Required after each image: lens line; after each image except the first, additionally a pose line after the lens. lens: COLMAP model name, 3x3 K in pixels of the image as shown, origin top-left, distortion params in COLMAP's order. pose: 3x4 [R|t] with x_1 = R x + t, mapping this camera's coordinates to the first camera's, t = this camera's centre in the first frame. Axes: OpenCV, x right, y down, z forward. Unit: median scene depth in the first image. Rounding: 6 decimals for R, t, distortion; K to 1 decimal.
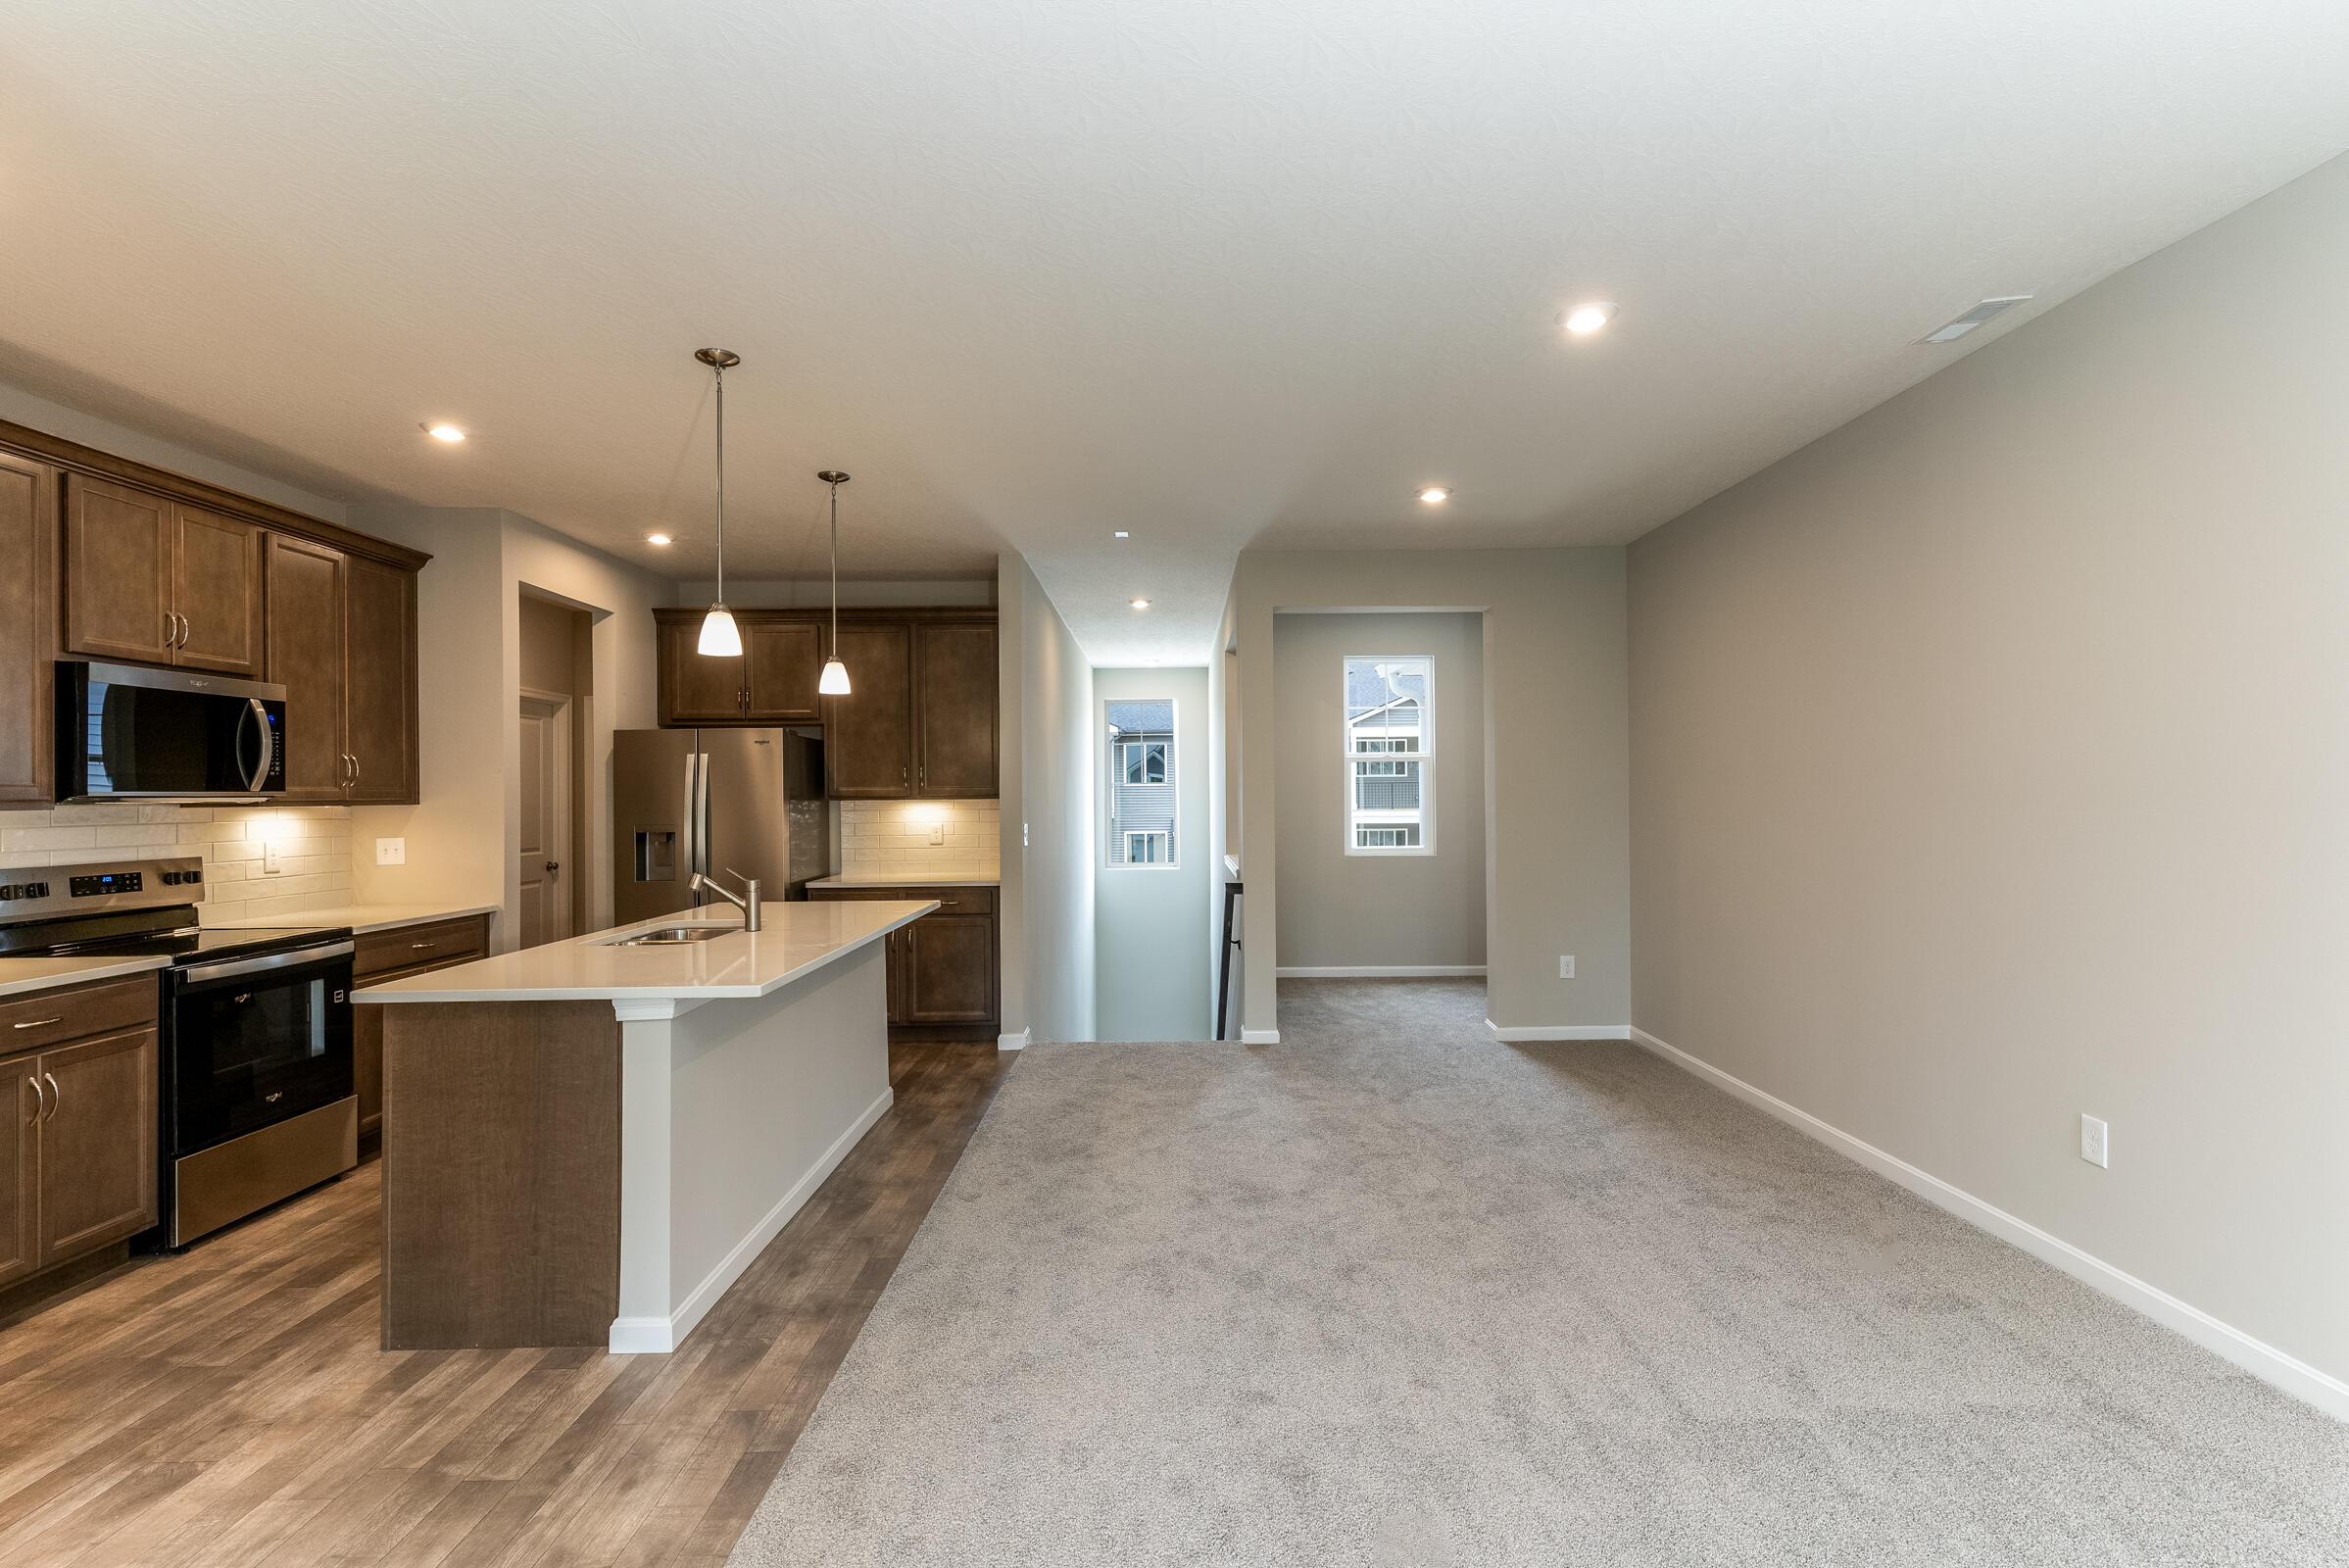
lens RADIAL K [[1121.2, 0, 1191.2], [0, 1121.2, 784.3], [0, 0, 1]] dist [0.004119, -0.000304]
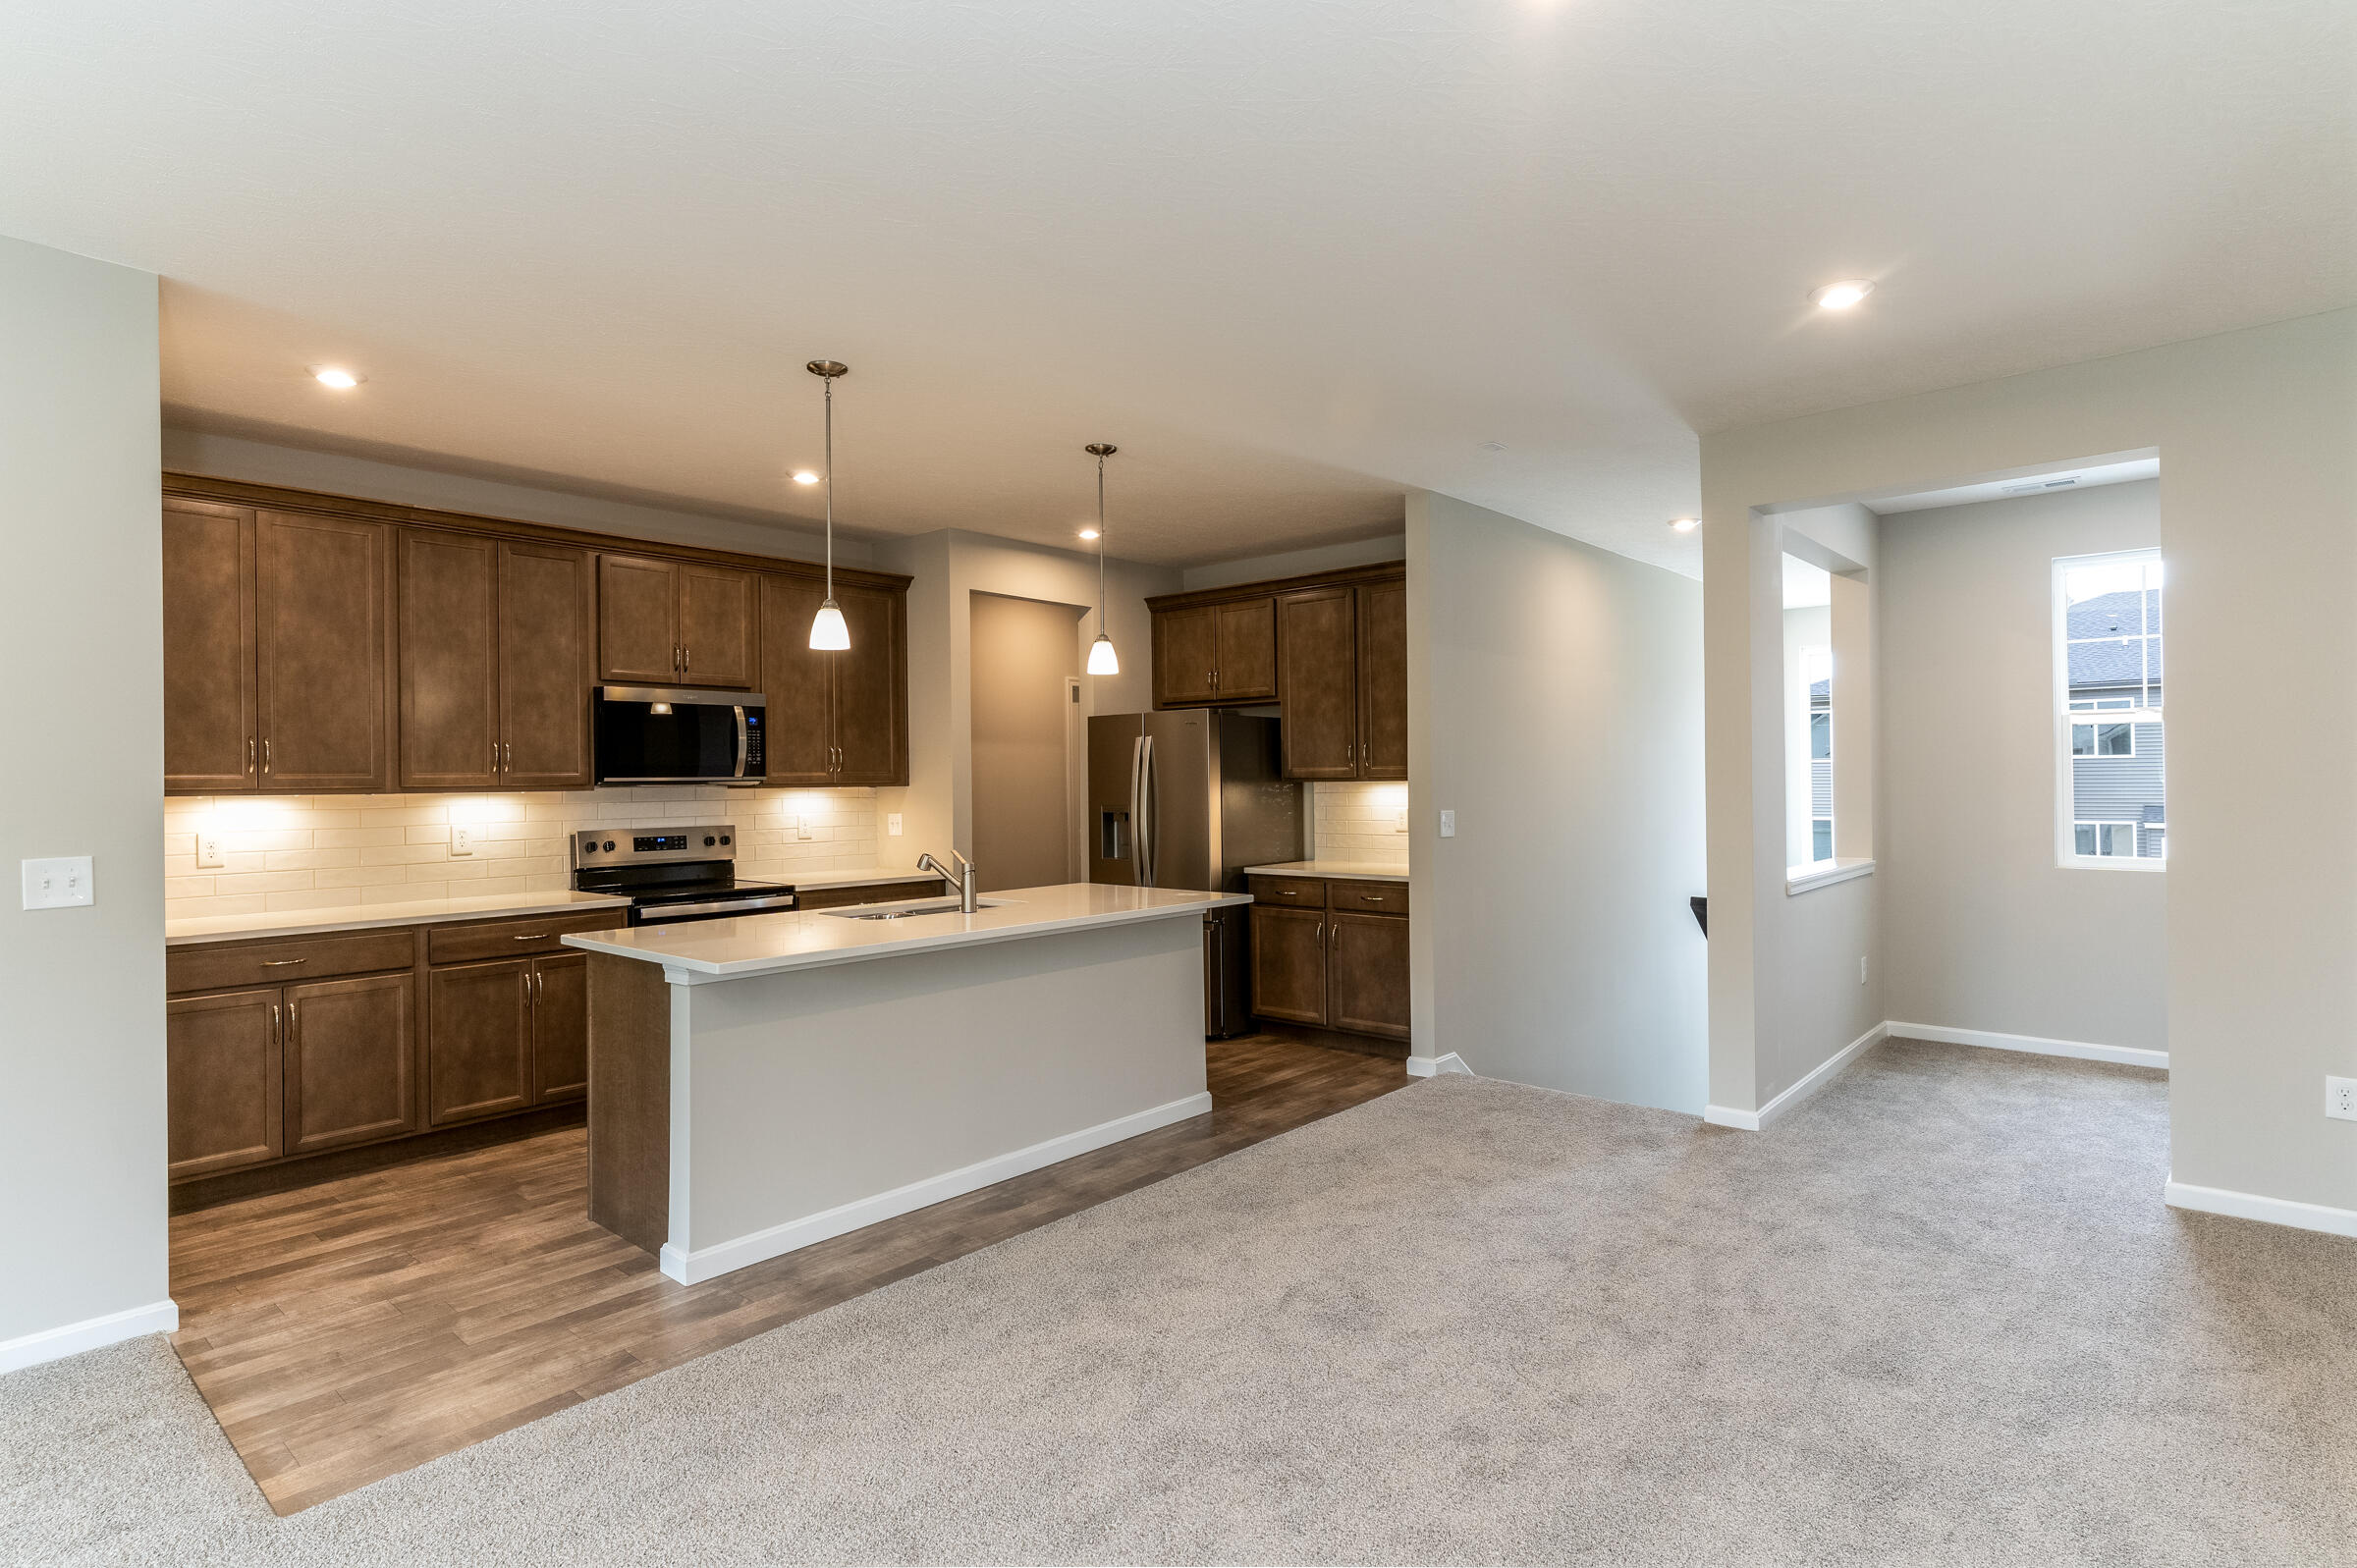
lens RADIAL K [[1186.8, 0, 1186.8], [0, 1186.8, 773.1], [0, 0, 1]] dist [-0.000044, -0.000740]
pose [[0.739545, -0.002616, -0.673102, 0.453585], [0.009782, 0.999929, 0.006860, -0.001851], [0.673036, -0.011658, 0.739518, 0.311133]]
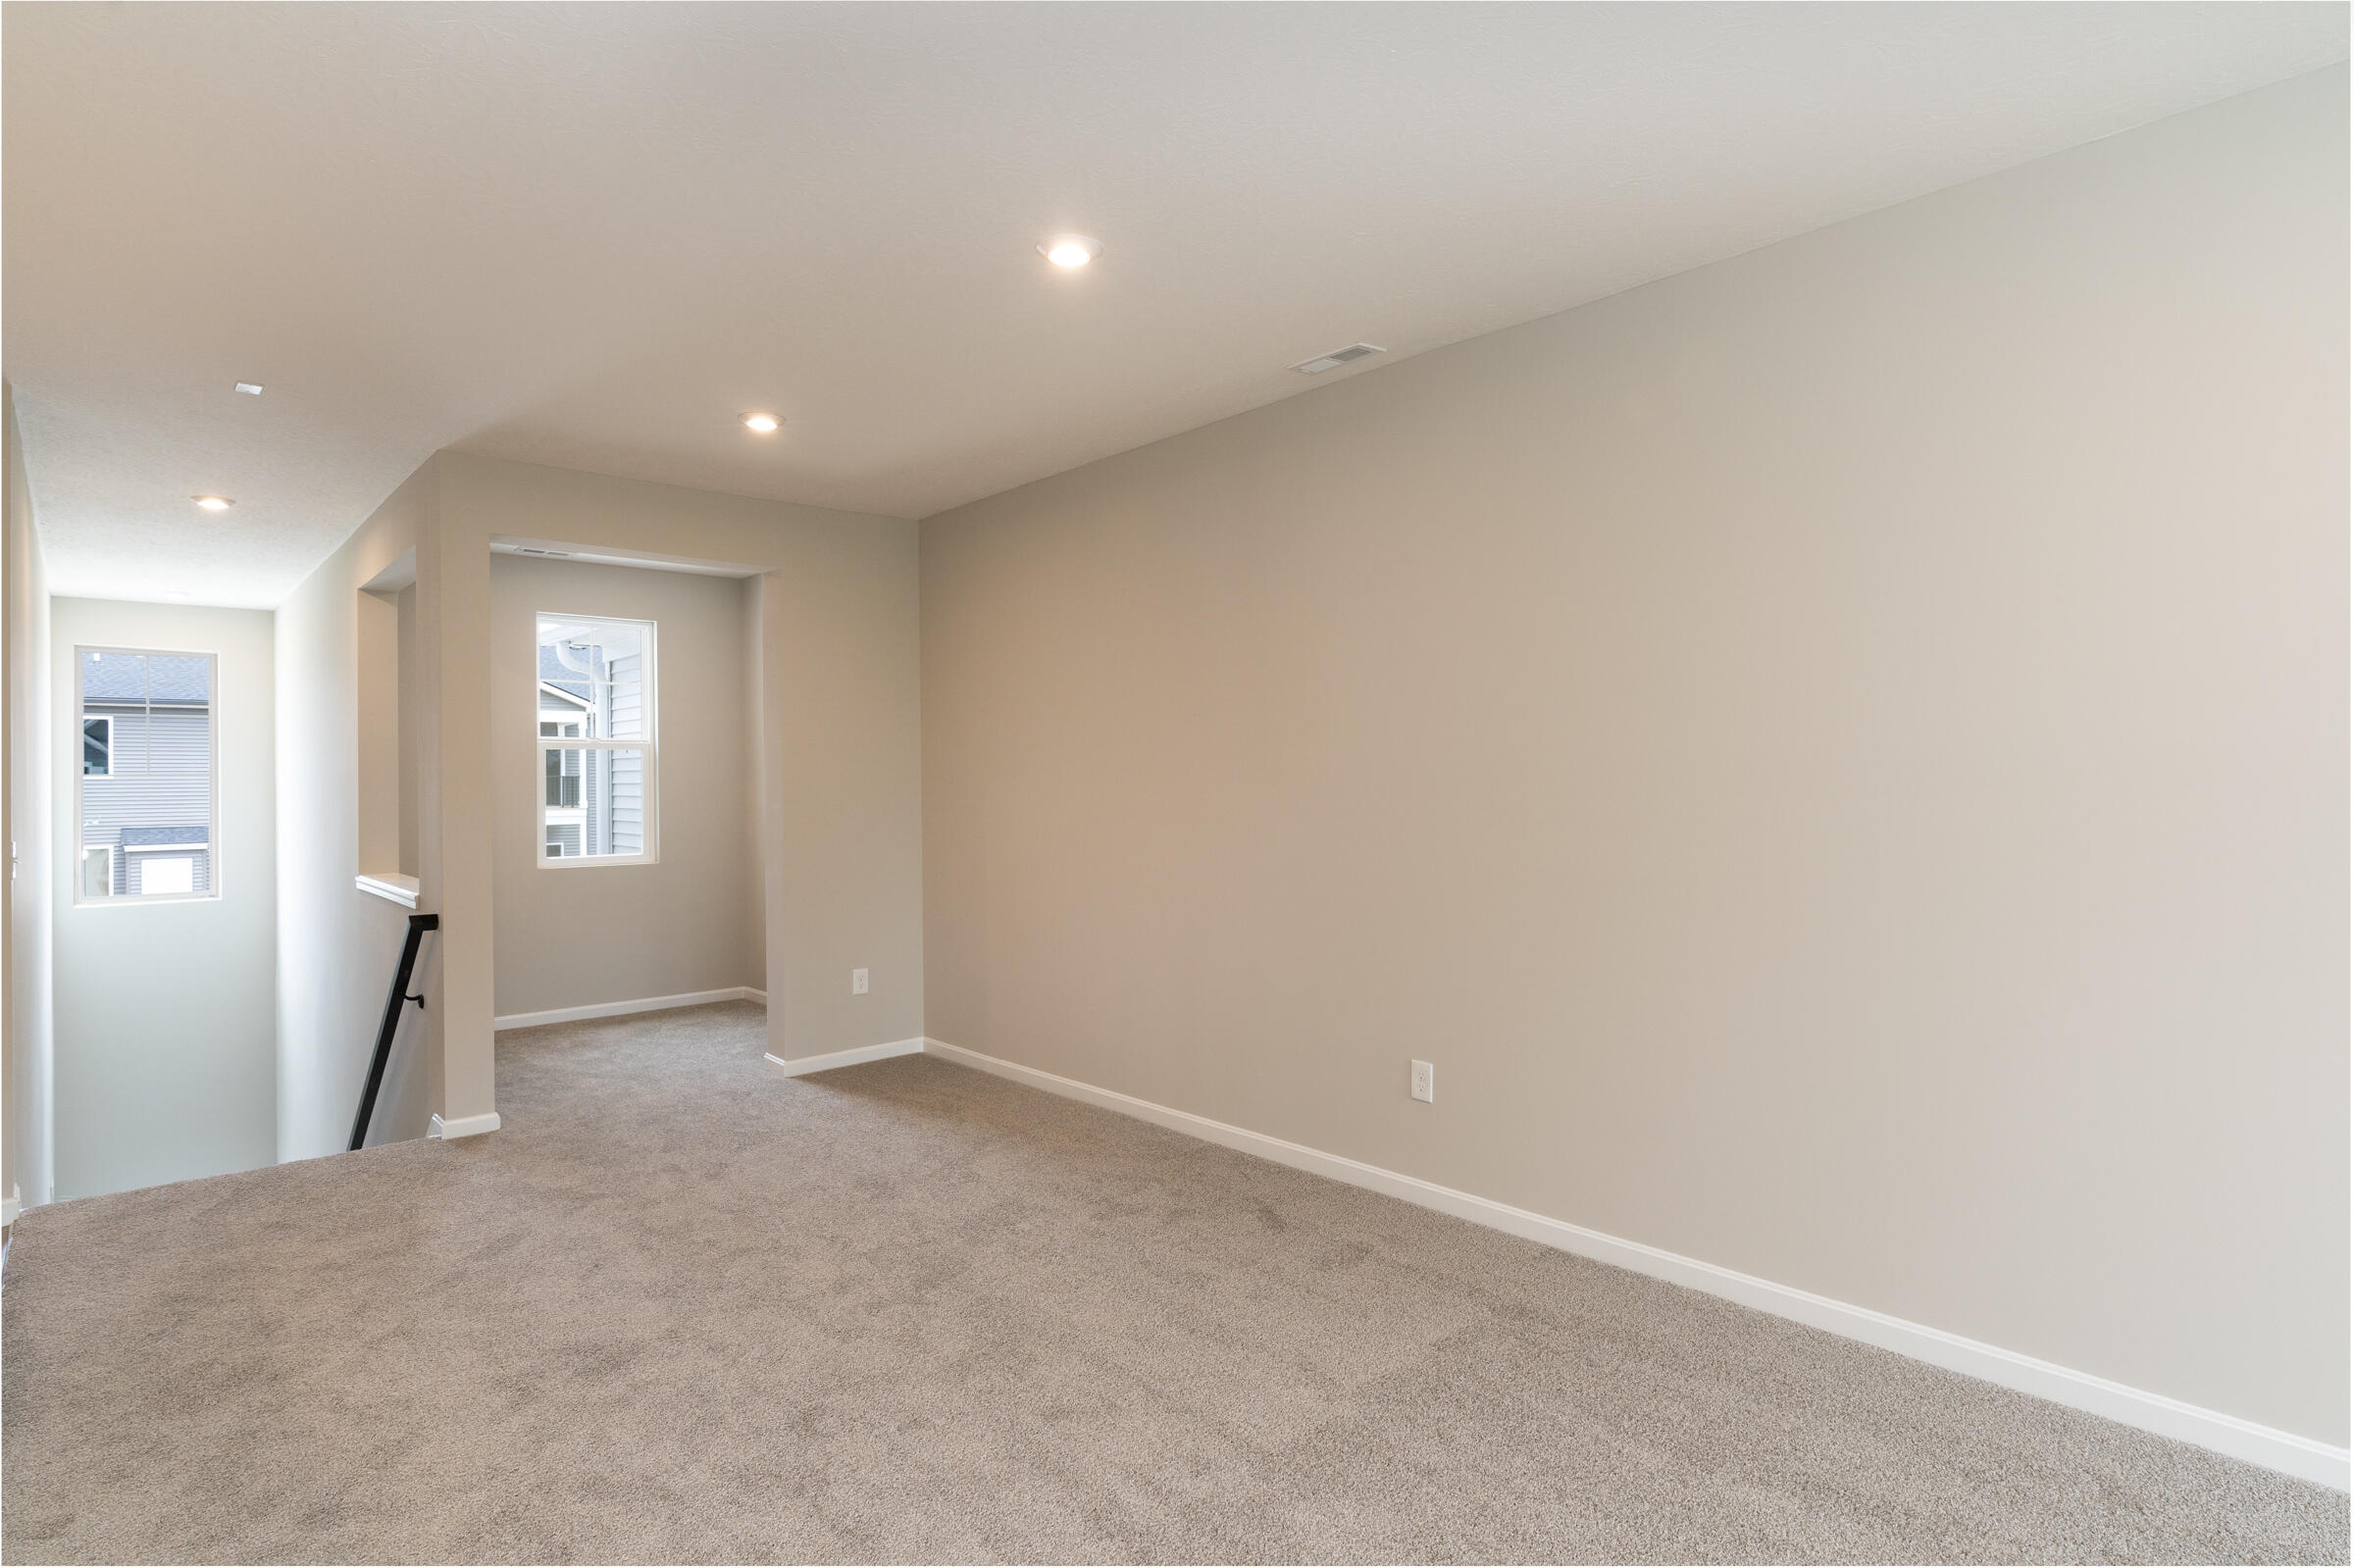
lens RADIAL K [[1185.3, 0, 1180.4], [0, 1185.3, 771.9], [0, 0, 1]] dist [-0.000044, -0.000740]
pose [[0.745804, 0.005191, 0.666145, -0.154027], [-0.001460, 0.999980, -0.006158, 0.001597], [-0.666164, 0.003620, 0.745797, 0.179953]]
